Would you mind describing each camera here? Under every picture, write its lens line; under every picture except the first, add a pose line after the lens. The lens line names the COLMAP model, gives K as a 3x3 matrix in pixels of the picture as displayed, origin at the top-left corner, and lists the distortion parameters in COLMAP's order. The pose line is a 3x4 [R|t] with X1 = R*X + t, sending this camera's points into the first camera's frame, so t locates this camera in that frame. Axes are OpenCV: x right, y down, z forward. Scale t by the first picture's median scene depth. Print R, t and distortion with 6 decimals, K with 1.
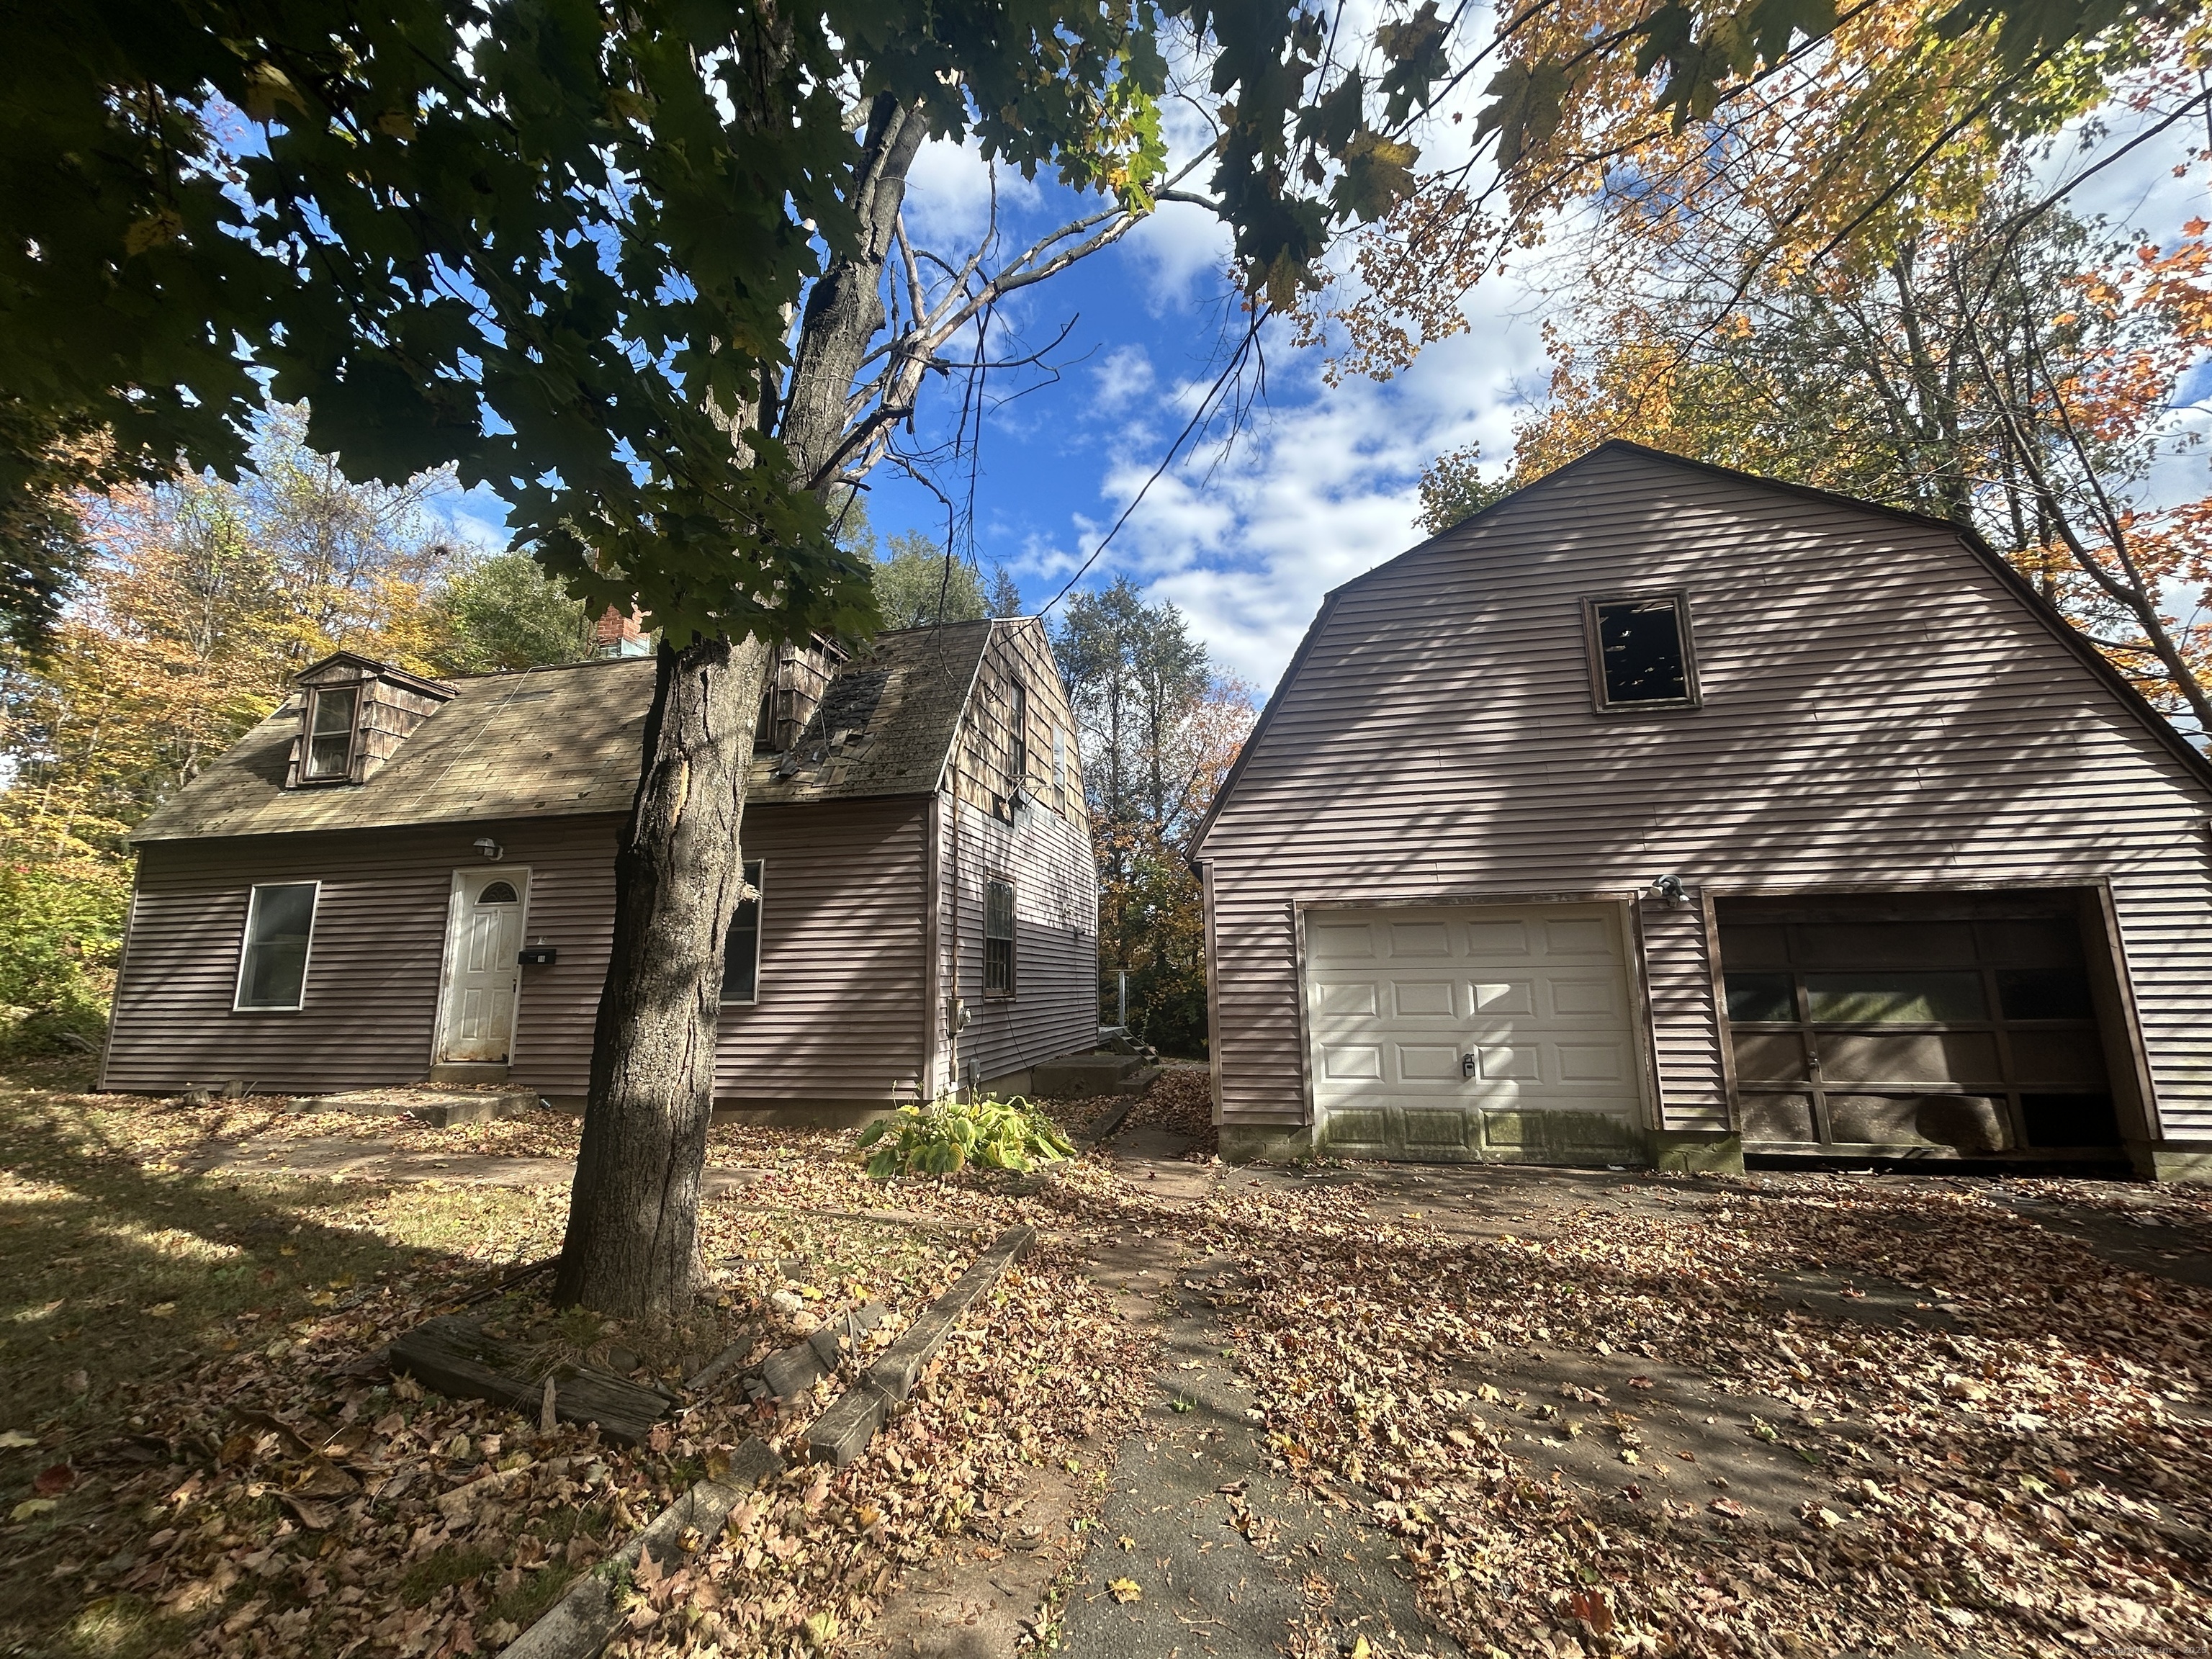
lens RADIAL K [[886.8, 0, 1099.5], [0, 886.8, 828.0], [0, 0, 1]] dist [-0.003214, 0.001104]
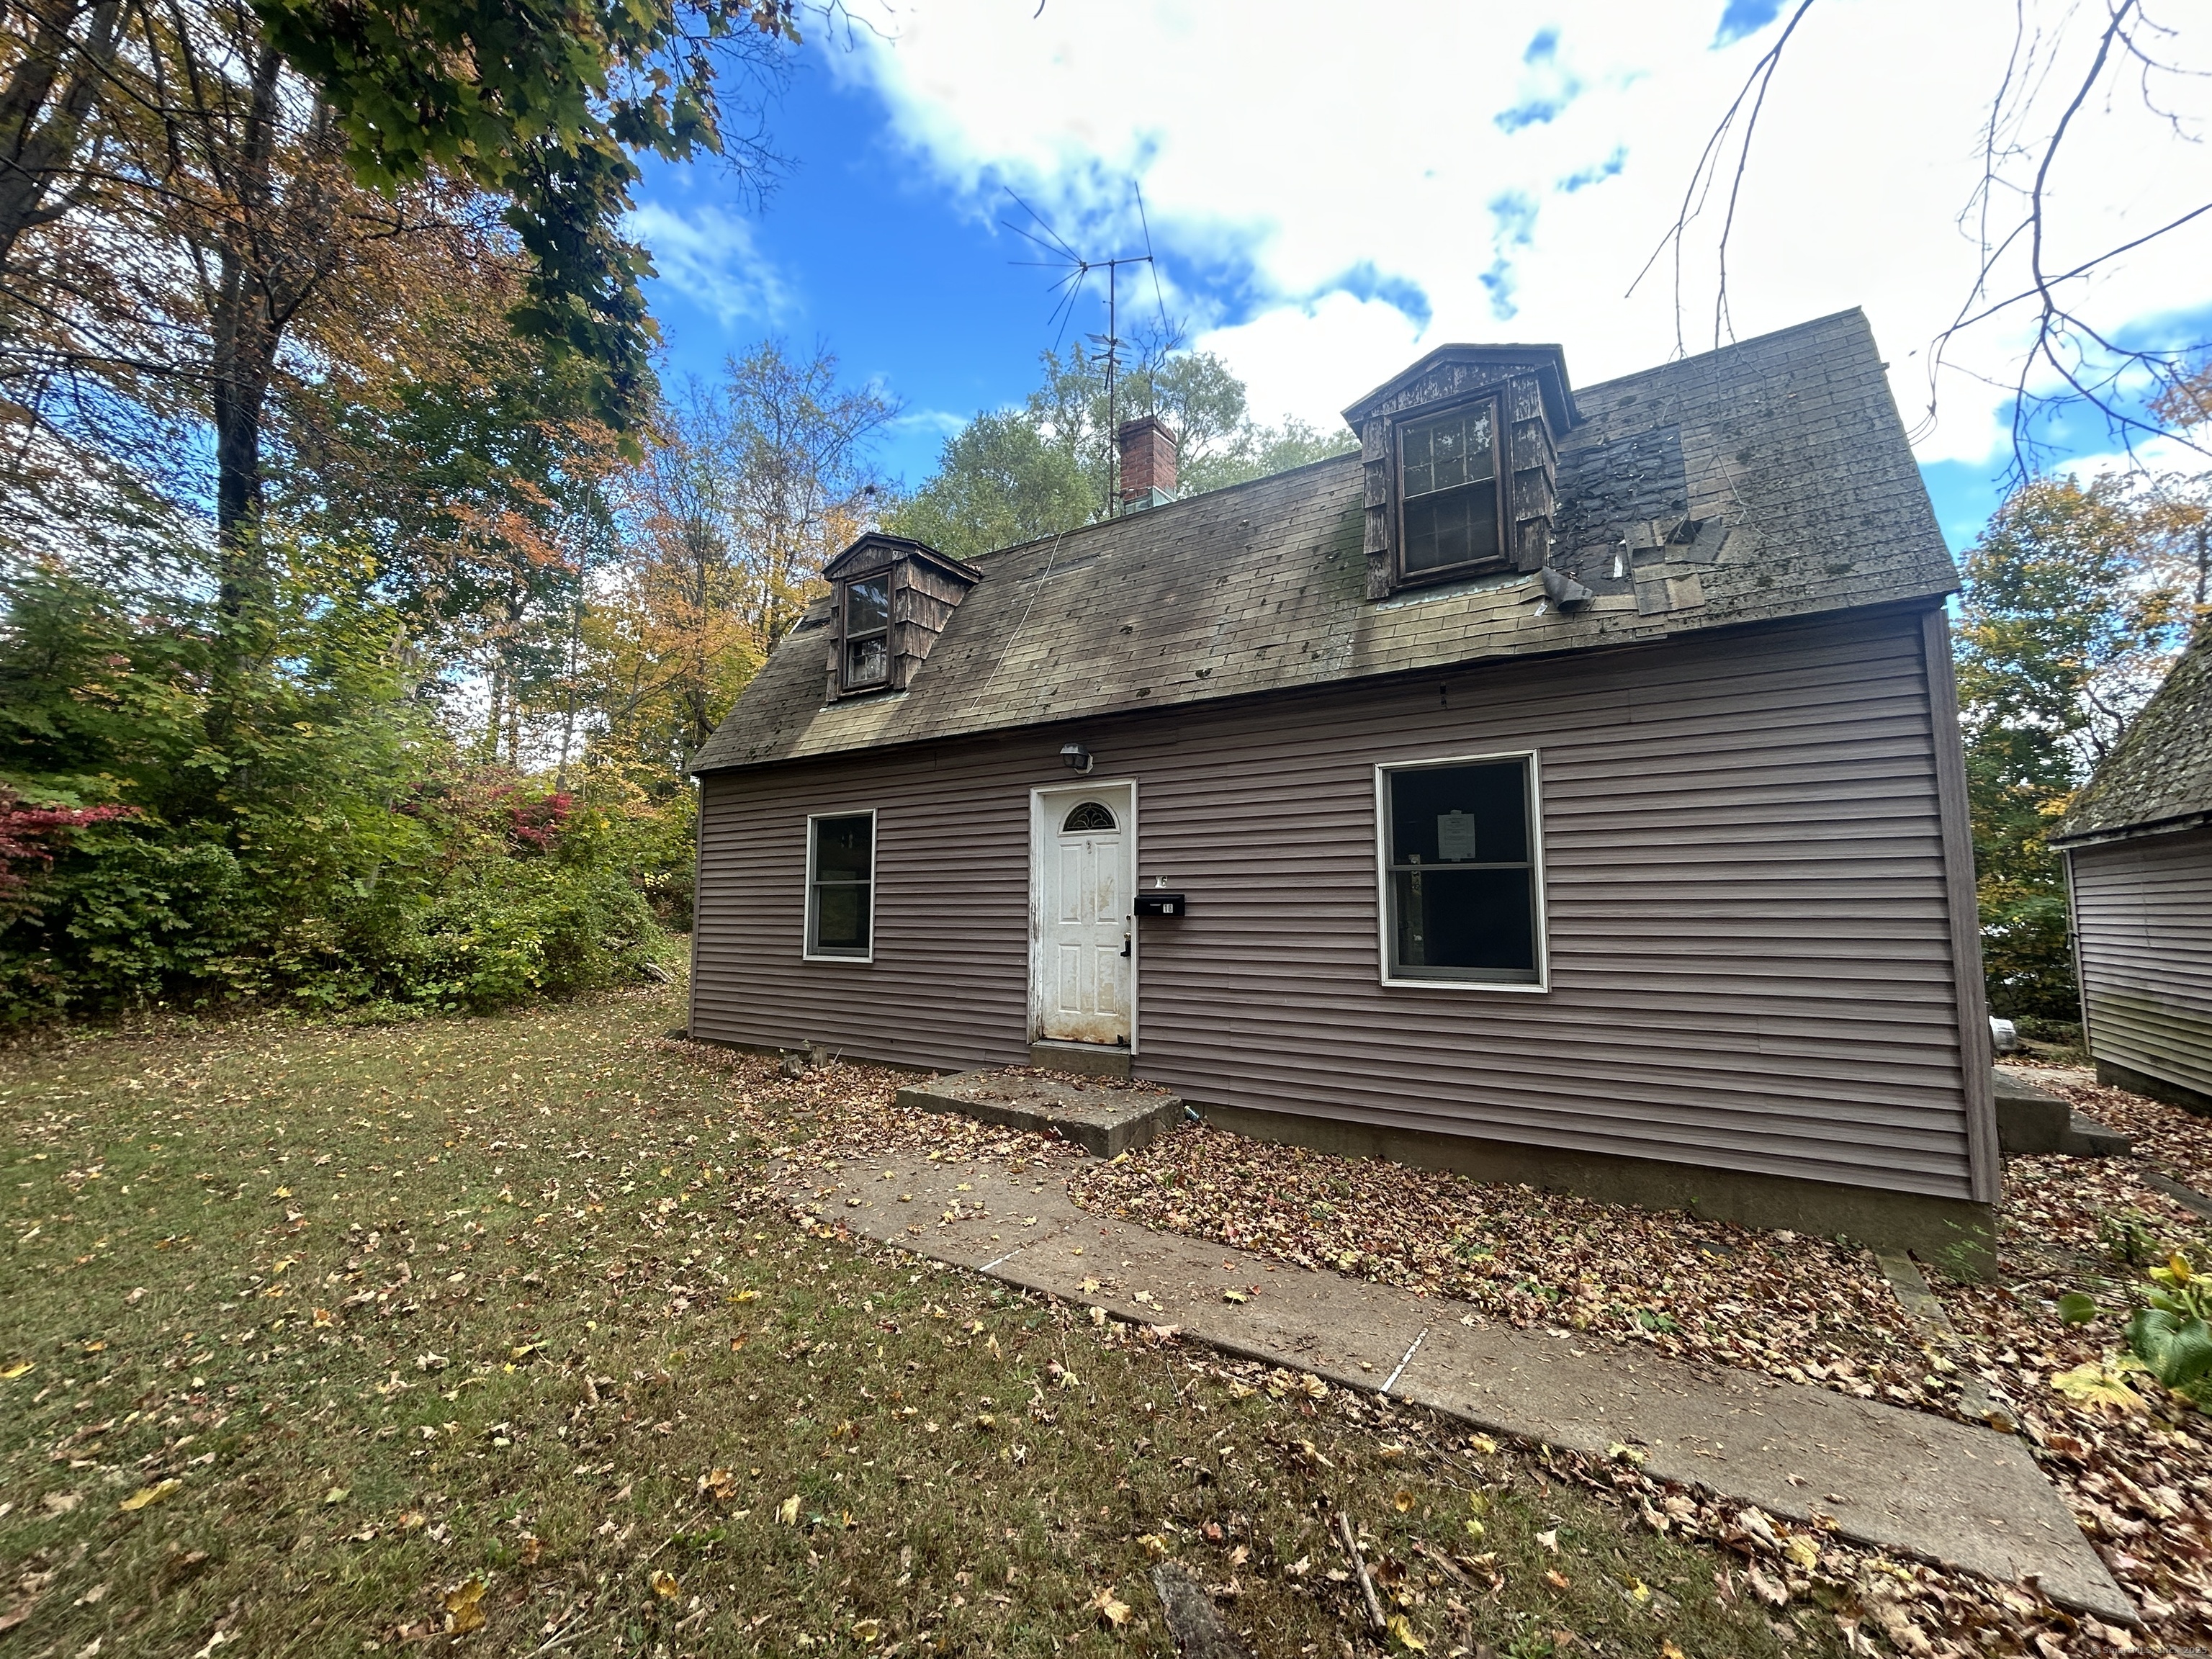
lens RADIAL K [[894.4, 0, 1095.7], [0, 894.4, 820.4], [0, 0, 1]] dist [-0.001818, -0.000244]
pose [[0.932206, -0.021116, -0.361312, -0.396916], [0.048667, 0.996544, 0.067324, 0.025606], [0.358641, -0.080343, 0.930011, 0.302248]]
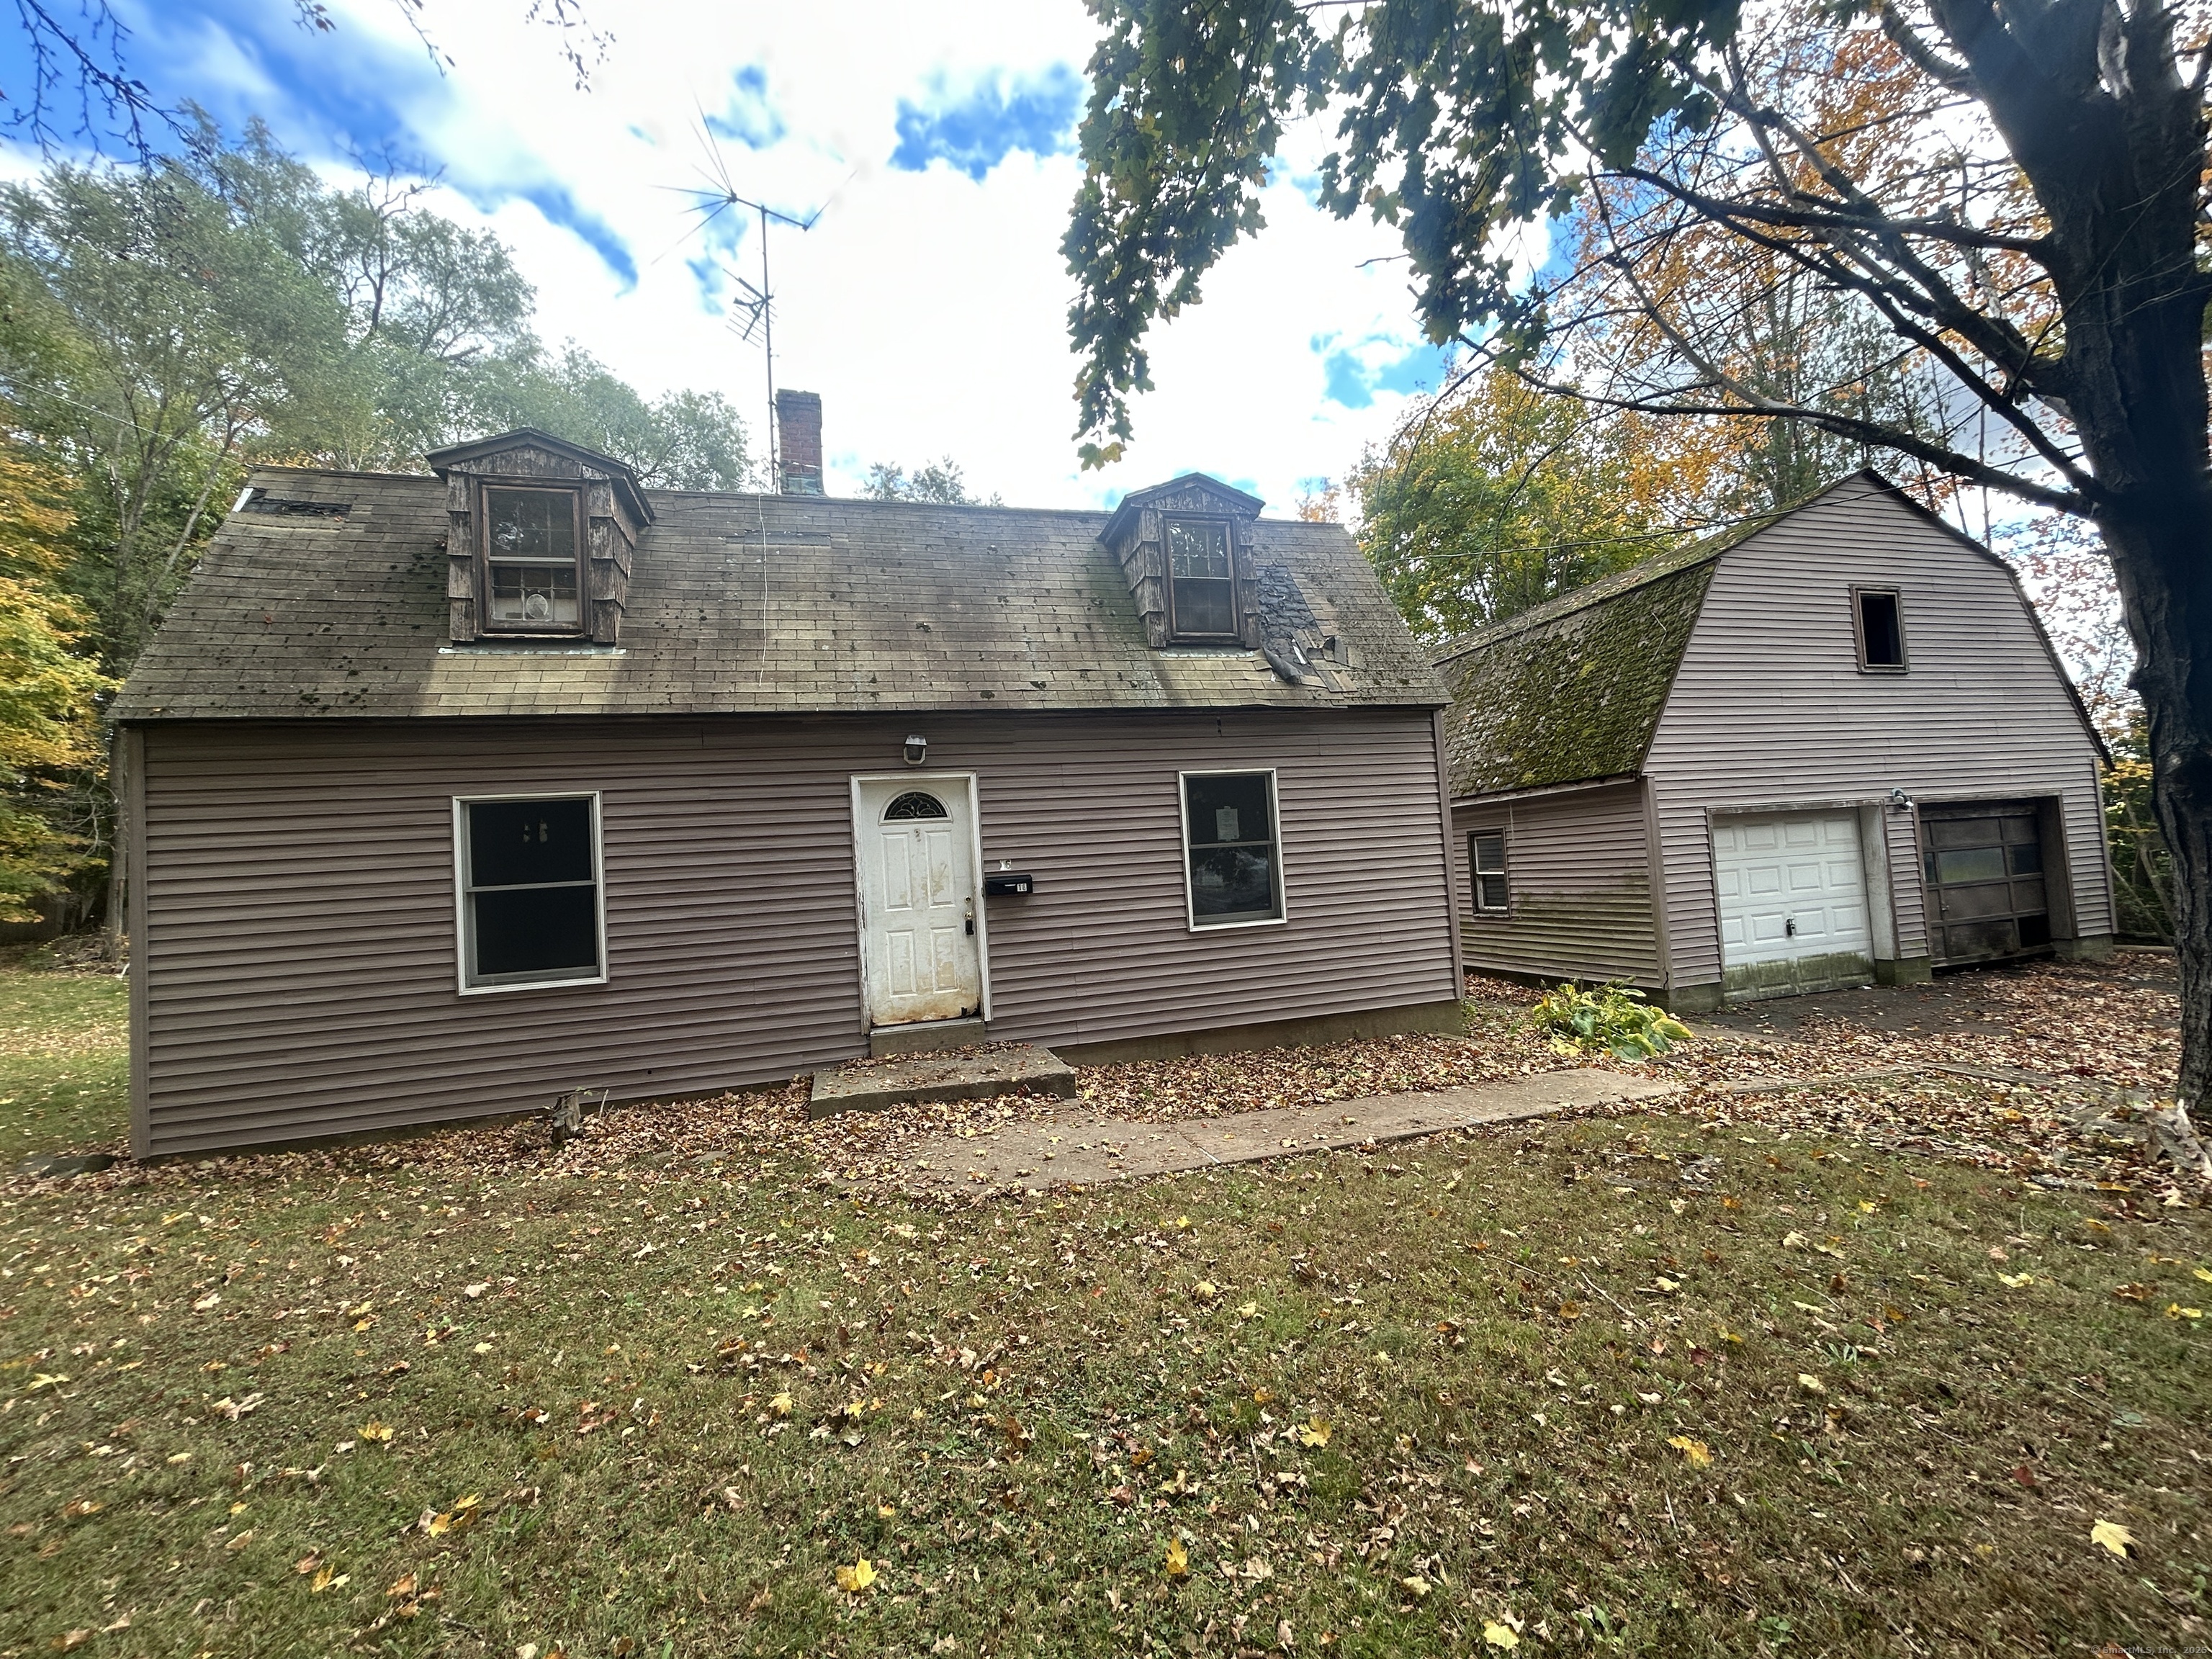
lens RADIAL K [[886.8, 0, 1099.5], [0, 886.8, 828.0], [0, 0, 1]] dist [-0.003214, 0.001104]
pose [[0.881510, -0.018972, 0.471784, -0.885276], [-0.030013, 0.994920, 0.096088, 0.013286], [-0.471210, -0.098862, 0.876463, 0.246740]]
